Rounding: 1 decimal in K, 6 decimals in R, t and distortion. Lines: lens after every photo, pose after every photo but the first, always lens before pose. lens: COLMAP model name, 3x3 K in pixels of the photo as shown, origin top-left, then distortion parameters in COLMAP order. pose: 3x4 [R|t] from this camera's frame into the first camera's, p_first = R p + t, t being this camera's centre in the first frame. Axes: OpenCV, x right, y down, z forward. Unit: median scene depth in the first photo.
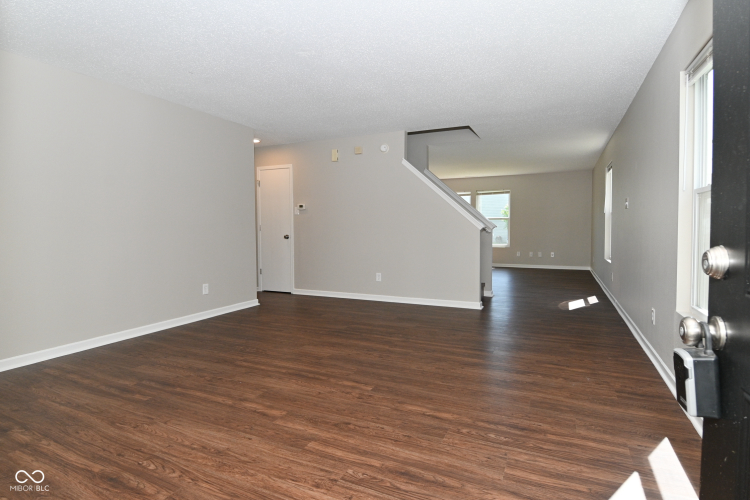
lens RADIAL K [[395.1, 0, 378.1], [0, 395.1, 242.3], [0, 0, 1]] dist [0.017921, -0.030024]
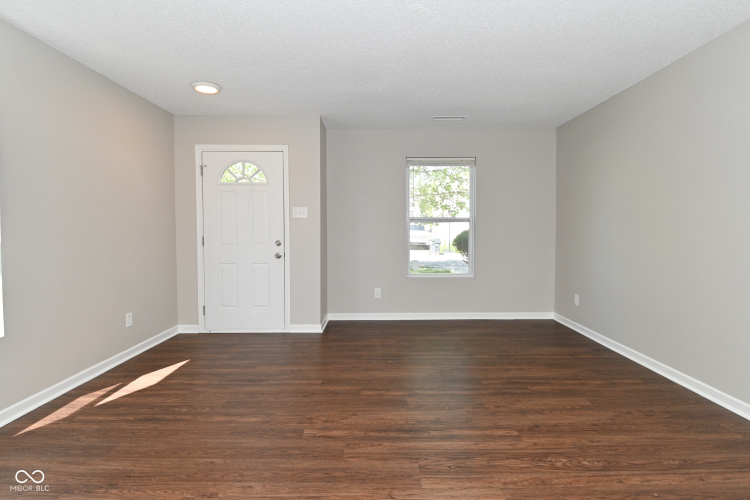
lens RADIAL K [[395.1, 0, 378.1], [0, 395.1, 242.3], [0, 0, 1]] dist [0.017921, -0.030024]
pose [[-0.907479, 0.020219, -0.419610, 0.199380], [-0.009471, 0.997603, 0.068553, -0.105774], [0.419990, 0.066184, -0.905112, 1.899945]]
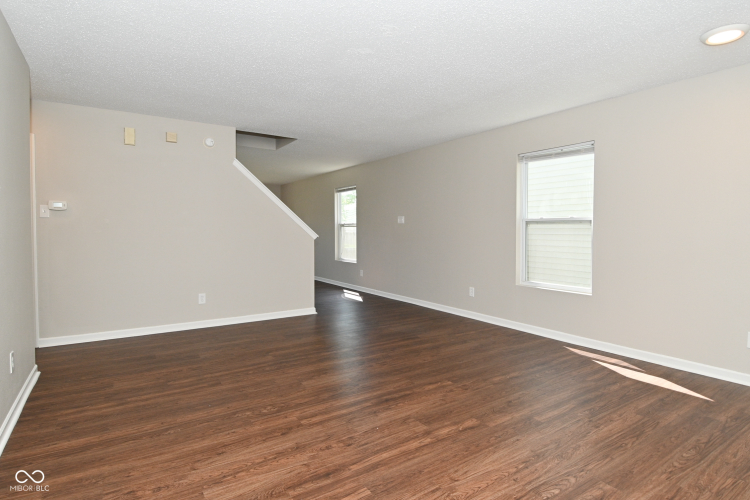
lens RADIAL K [[395.1, 0, 378.1], [0, 395.1, 242.3], [0, 0, 1]] dist [0.017921, -0.030024]
pose [[0.519248, -0.019672, 0.854397, -1.153856], [0.026644, 0.999622, 0.006823, -0.053275], [-0.854208, 0.019222, 0.519575, 0.598917]]
